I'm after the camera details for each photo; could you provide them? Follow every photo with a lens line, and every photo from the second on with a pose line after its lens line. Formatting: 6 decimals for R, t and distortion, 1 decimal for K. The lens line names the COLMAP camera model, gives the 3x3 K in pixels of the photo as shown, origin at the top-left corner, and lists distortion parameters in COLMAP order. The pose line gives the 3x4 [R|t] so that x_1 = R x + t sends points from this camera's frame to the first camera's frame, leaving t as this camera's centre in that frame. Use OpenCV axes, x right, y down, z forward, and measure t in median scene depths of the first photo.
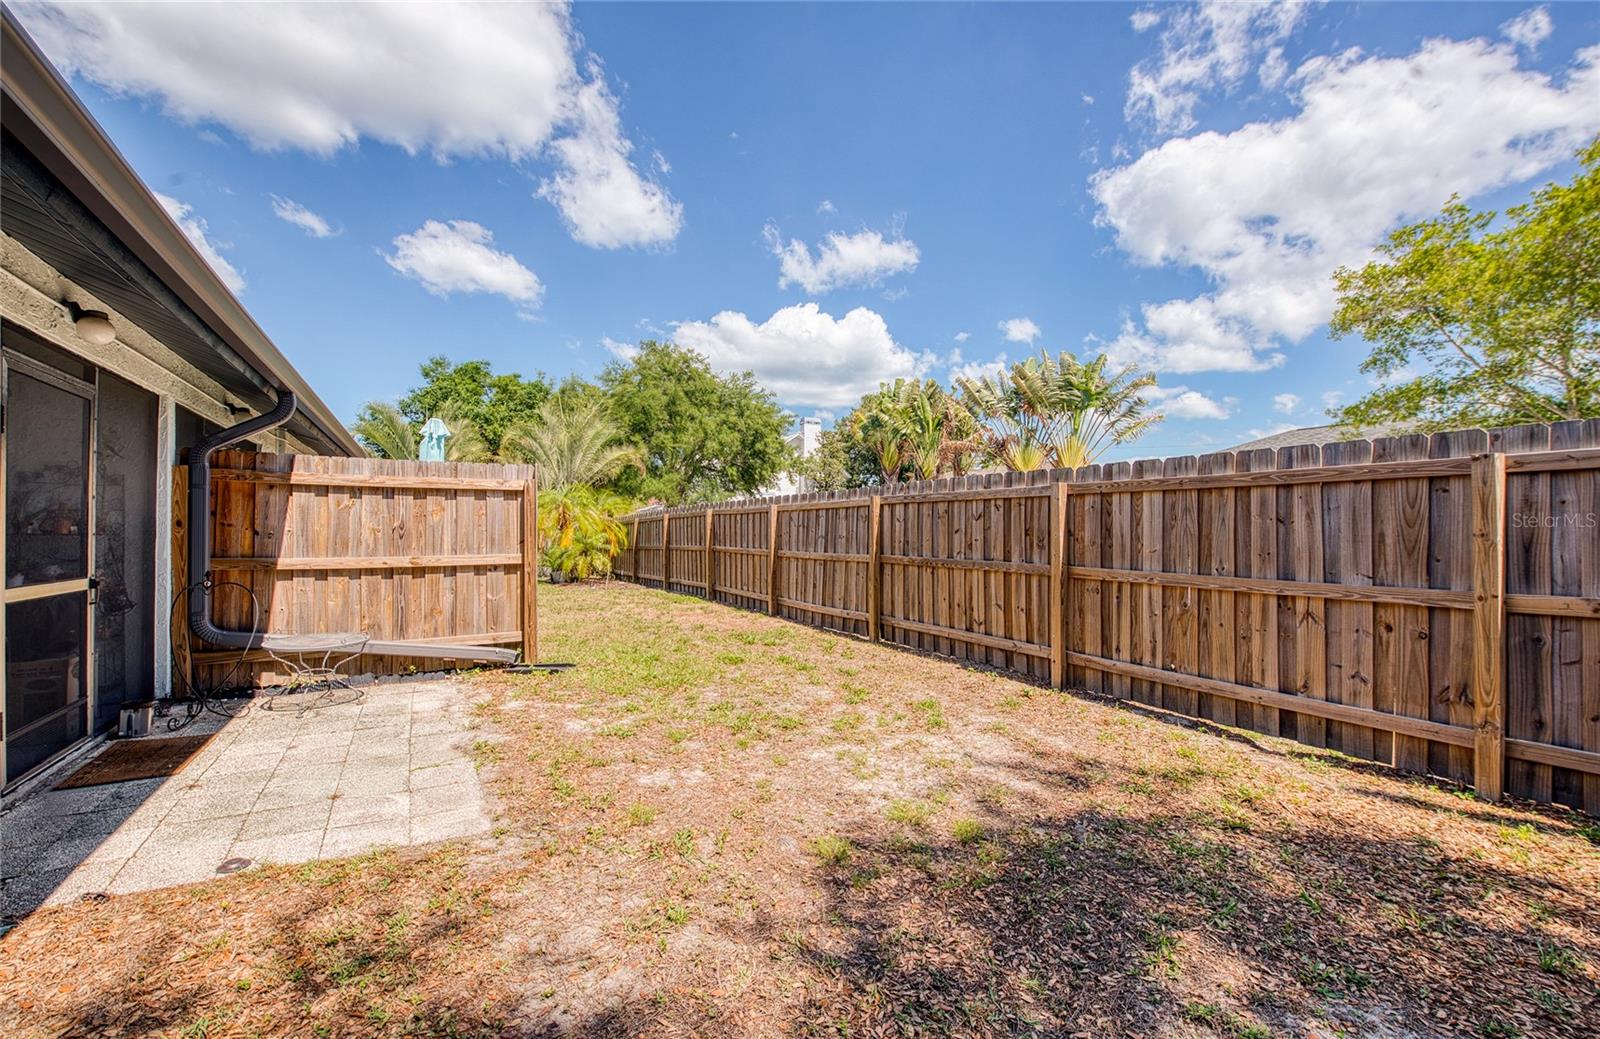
lens RADIAL K [[631.6, 0, 794.6], [0, 631.6, 523.3], [0, 0, 1]] dist [-0.021693, -0.002100]
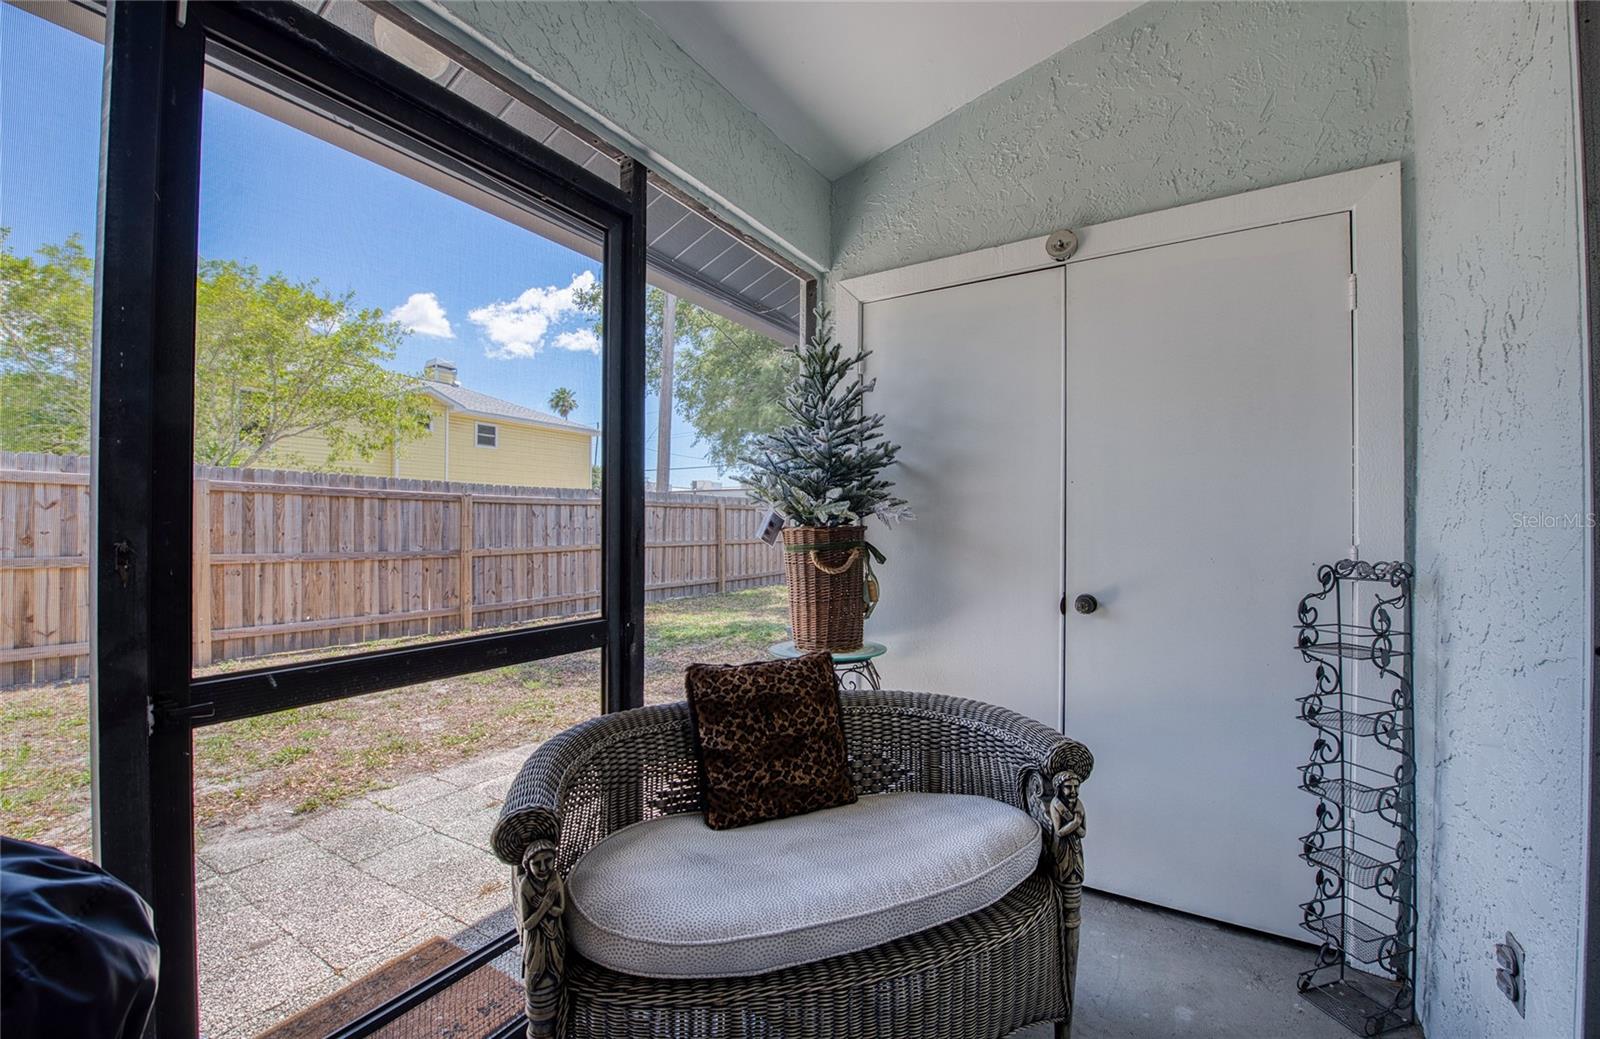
lens RADIAL K [[631.6, 0, 795.1], [0, 631.6, 521.0], [0, 0, 1]] dist [-0.021693, -0.002100]
pose [[-0.468798, 0.004125, 0.883296, -1.405508], [-0.016292, 0.999779, -0.013316, 0.008602], [-0.883155, -0.020633, -0.468627, 0.815011]]
